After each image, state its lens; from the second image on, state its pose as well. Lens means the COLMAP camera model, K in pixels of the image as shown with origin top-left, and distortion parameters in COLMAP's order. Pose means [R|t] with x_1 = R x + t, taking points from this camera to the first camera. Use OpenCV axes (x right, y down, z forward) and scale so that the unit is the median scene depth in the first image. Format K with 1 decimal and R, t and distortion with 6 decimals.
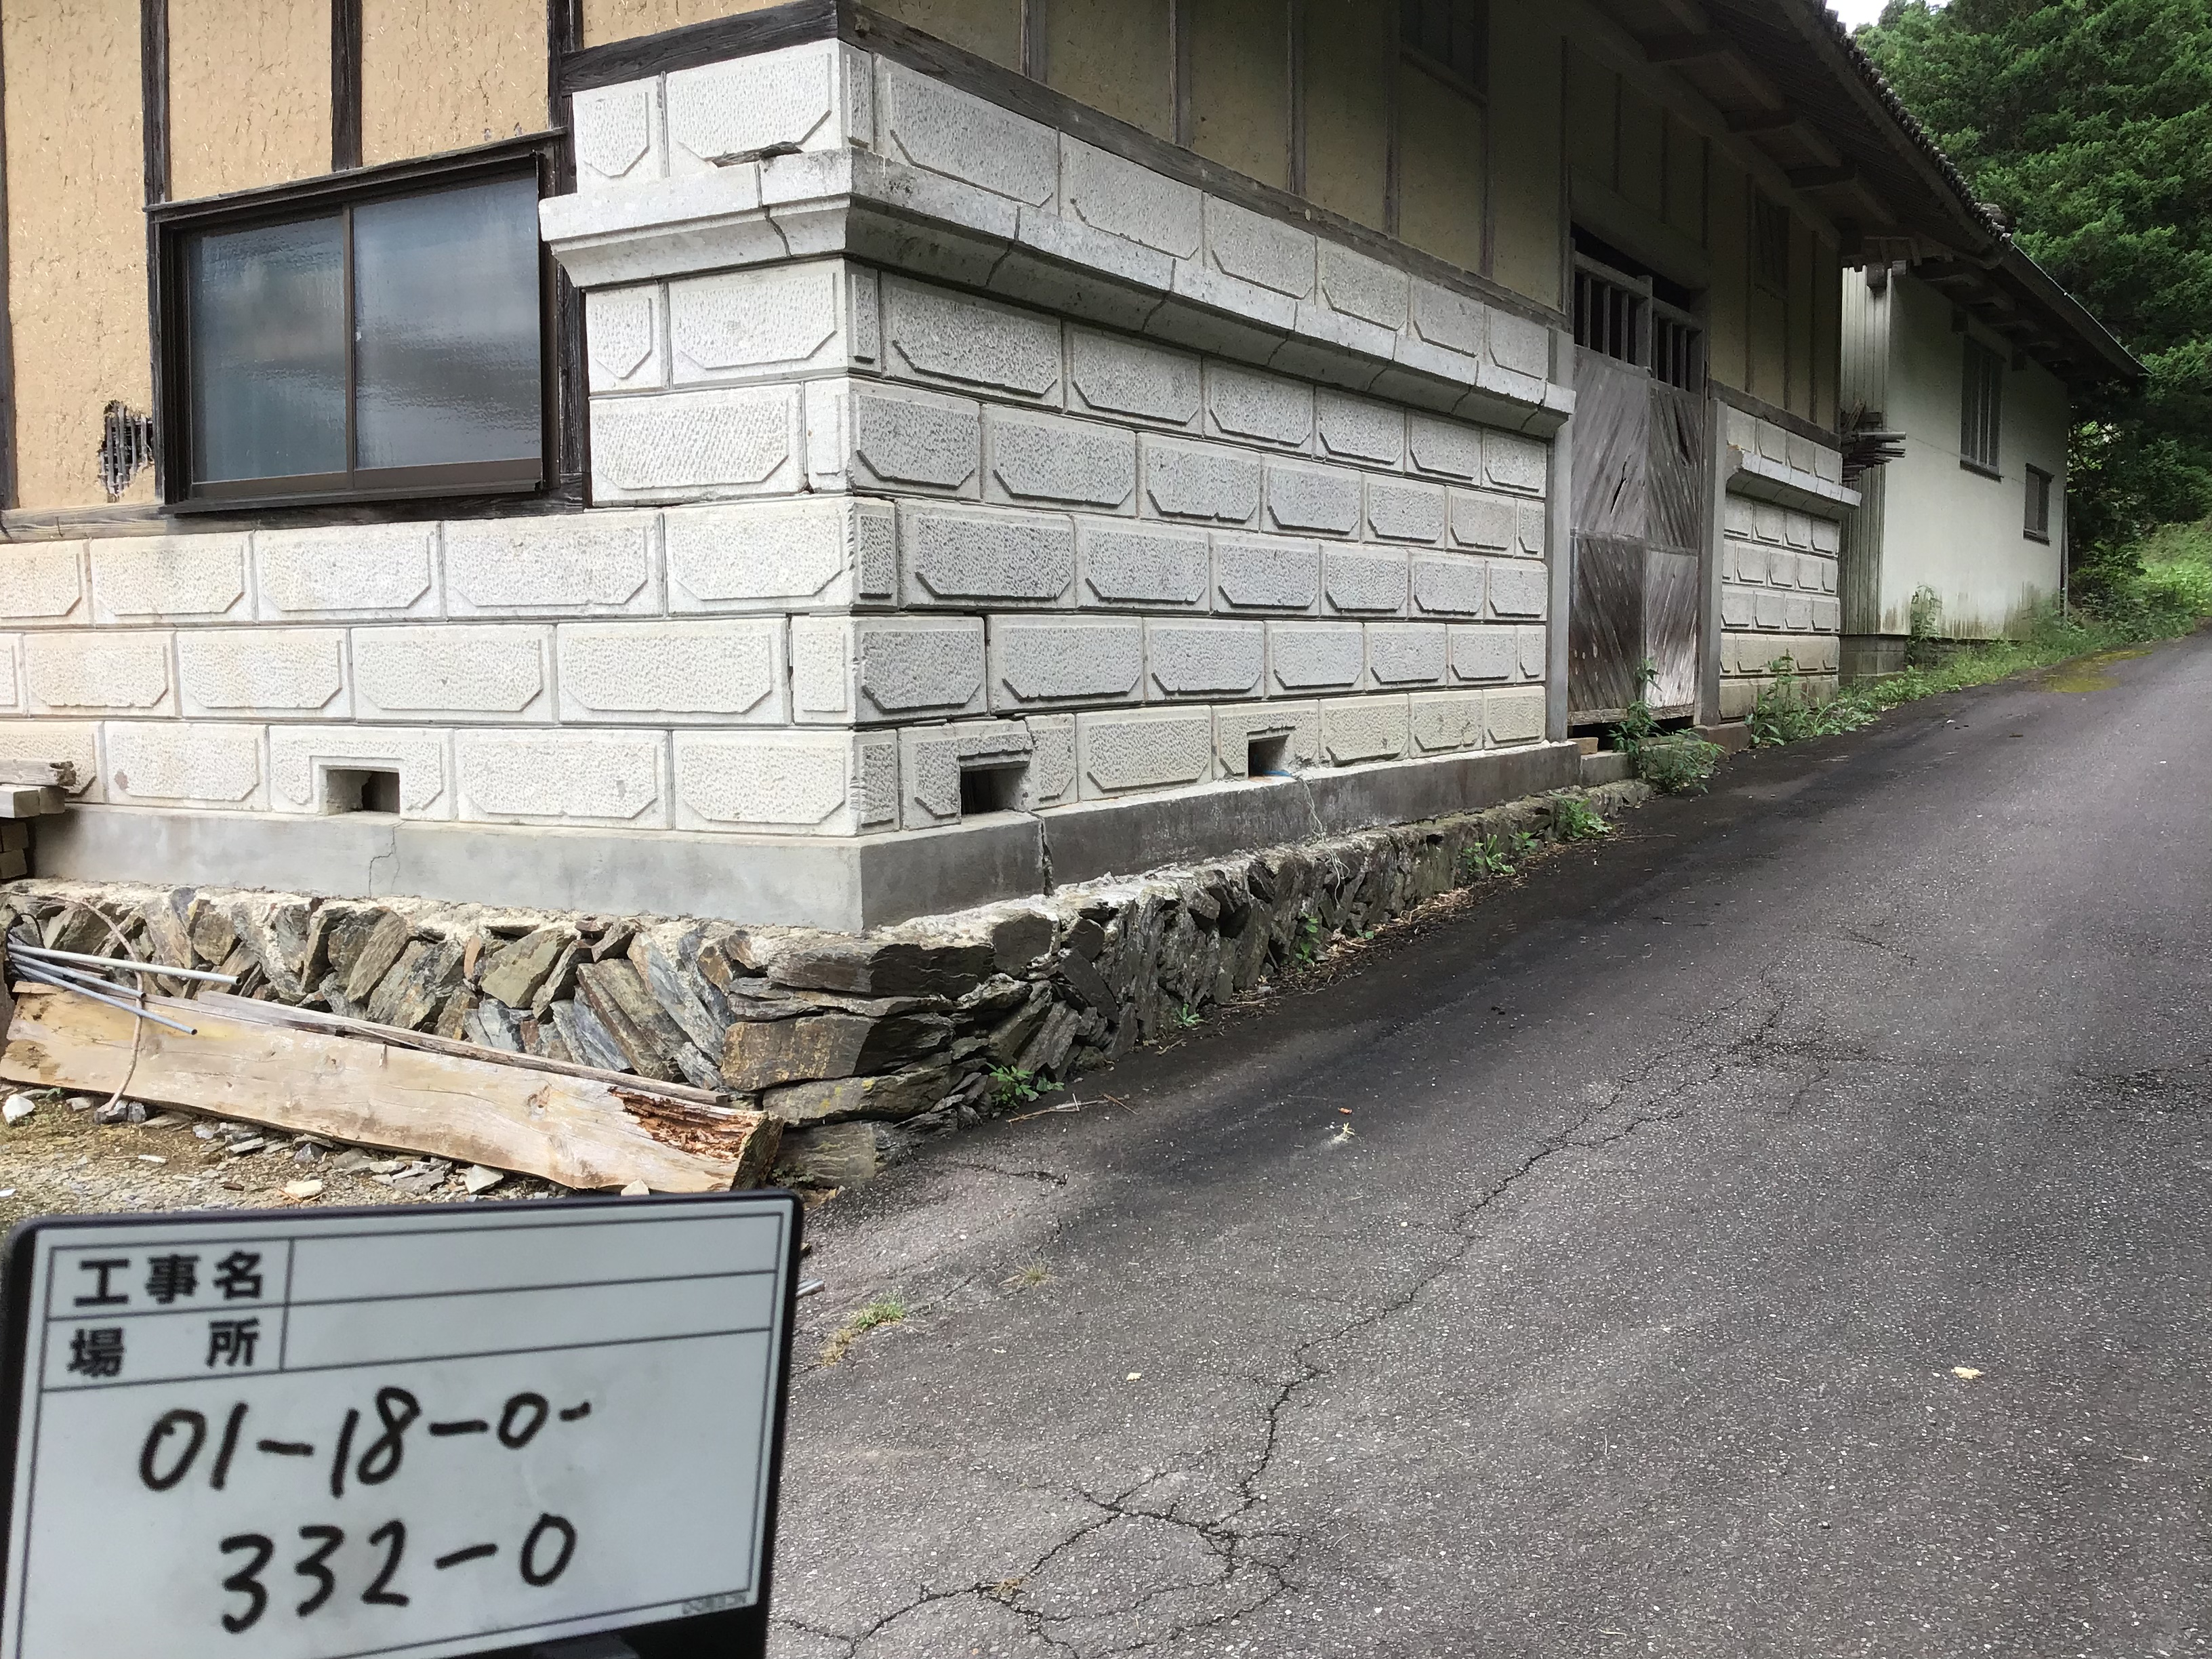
lens RADIAL K [[1968.3, 0, 1087.5], [0, 1968.3, 826.7], [0, 0, 1]] dist [0.055128, -0.119361]
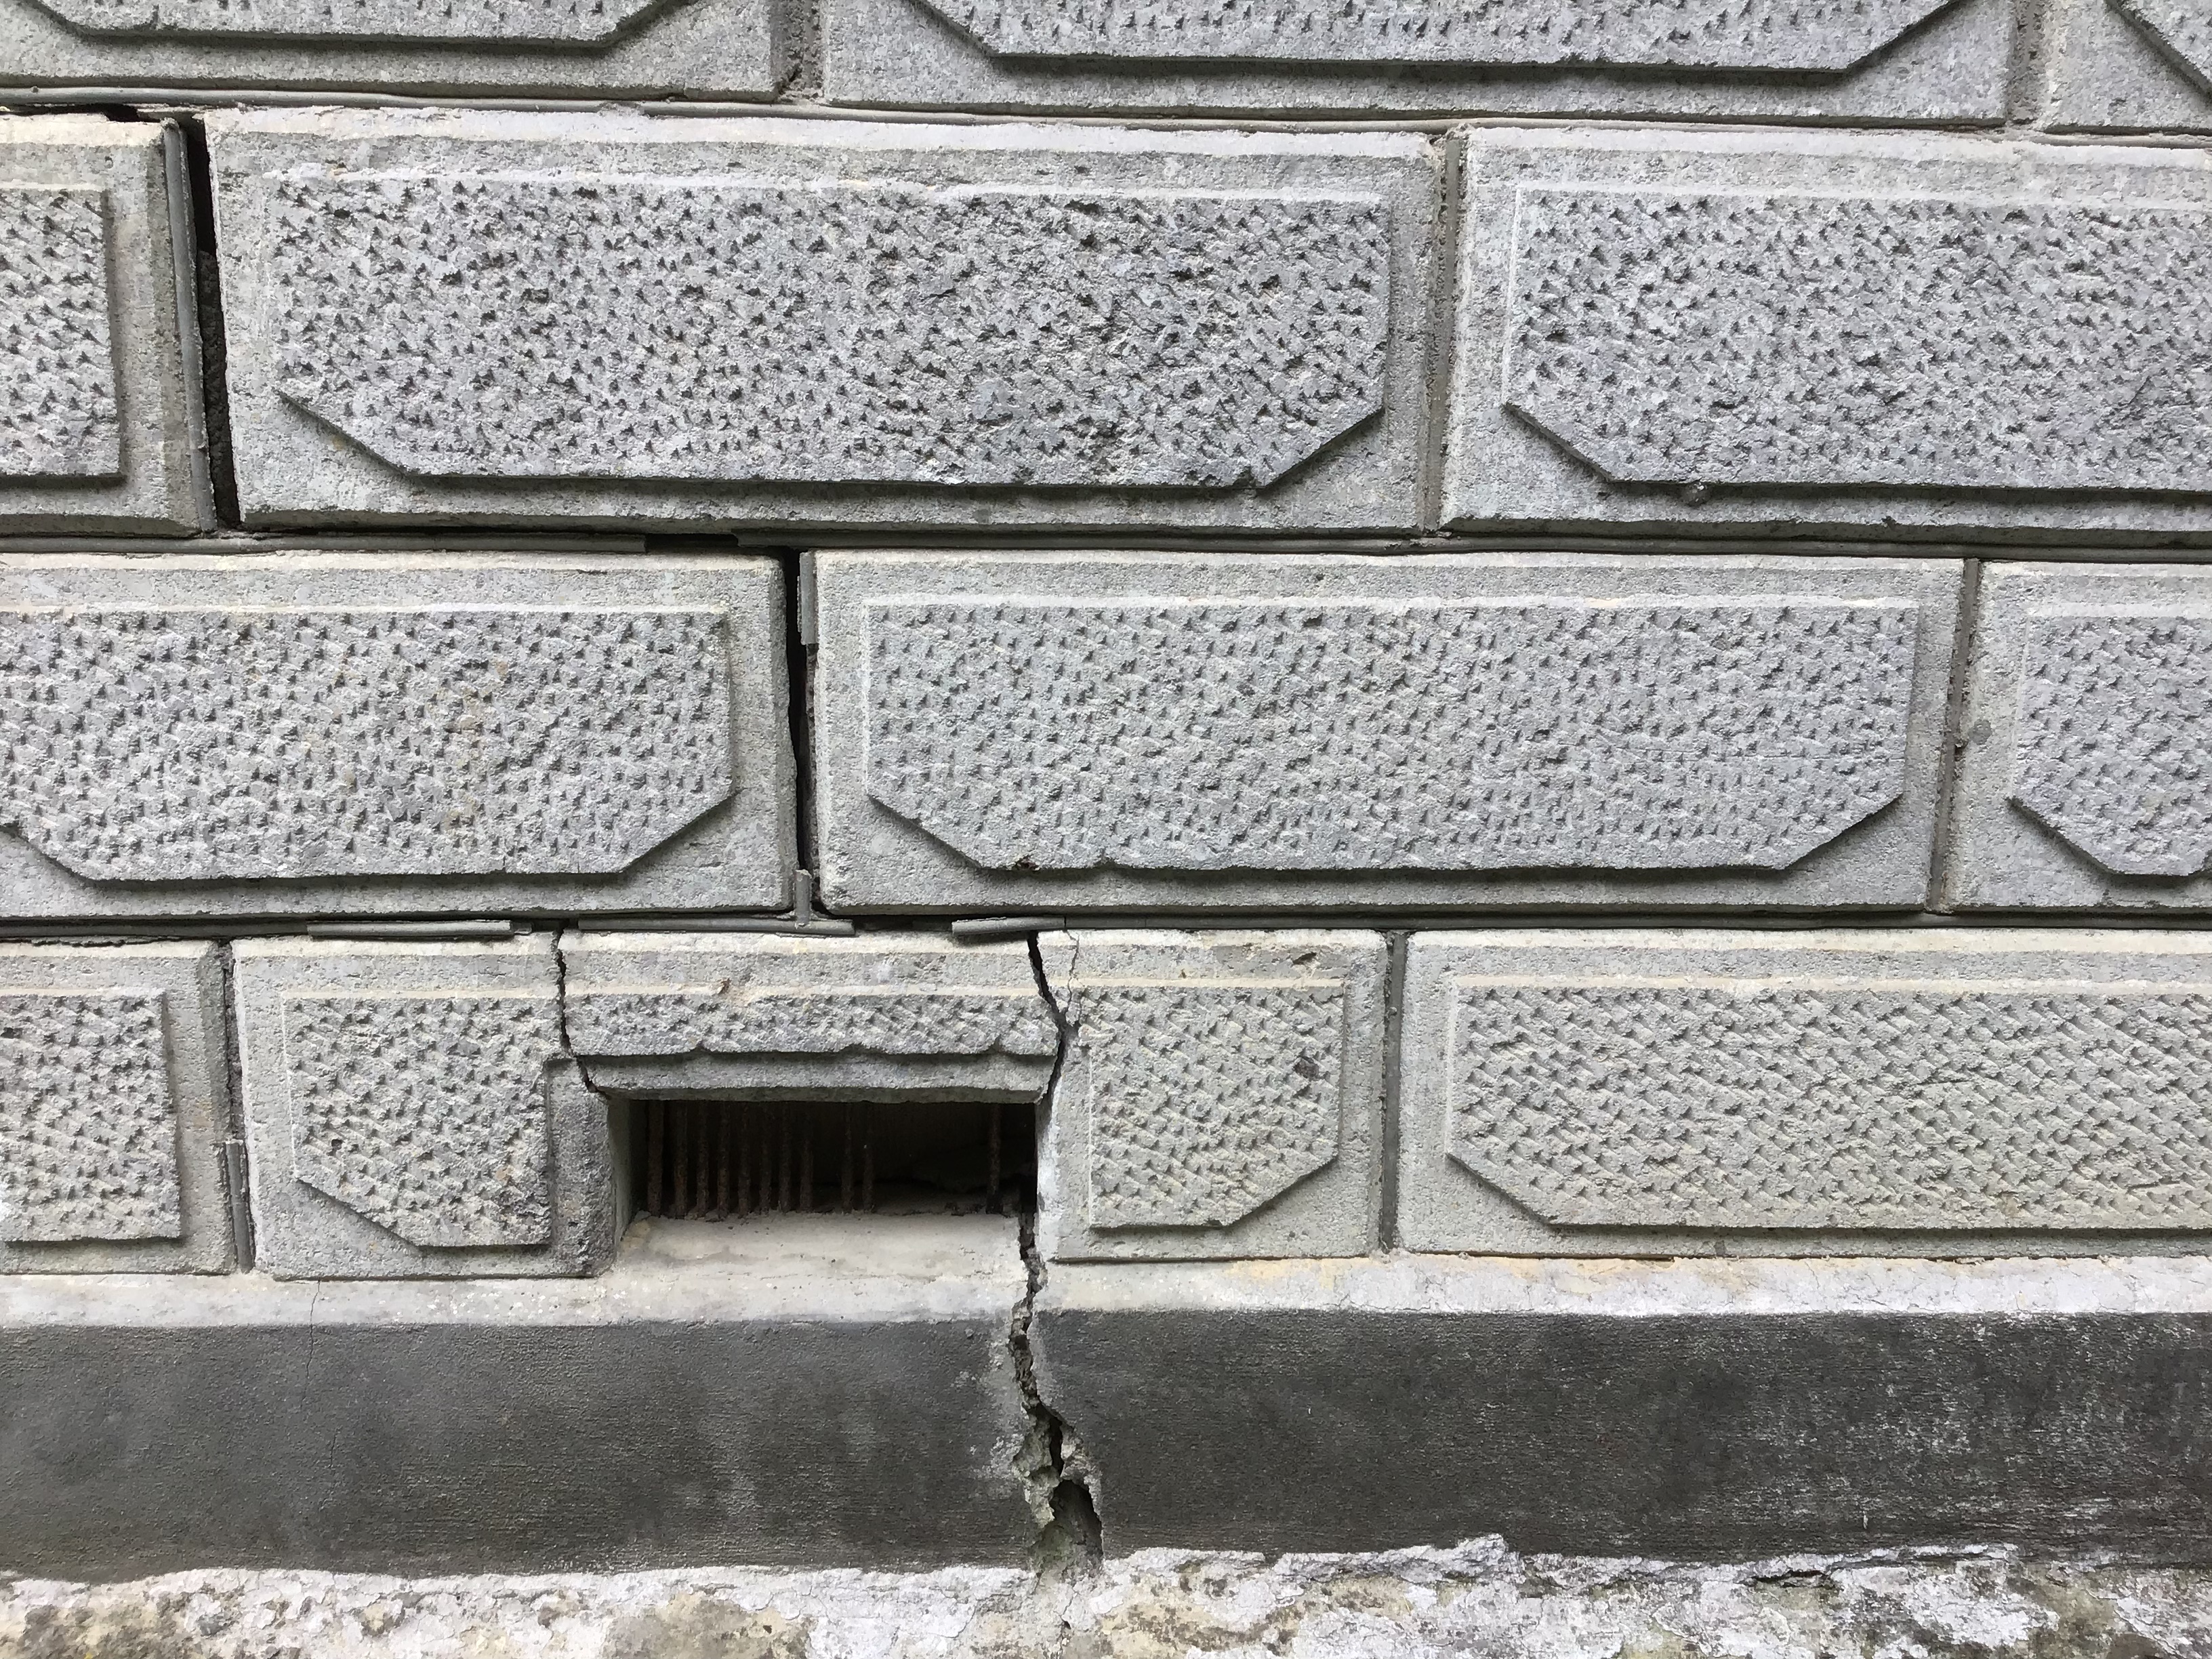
lens RADIAL K [[1968.3, 0, 1087.5], [0, 1968.3, 826.7], [0, 0, 1]] dist [0.055128, -0.119361]
pose [[0.550601, 0.209606, -0.808024, 0.186323], [-0.096736, 0.977462, 0.187642, -0.121296], [0.829144, -0.025151, 0.558468, 0.859585]]
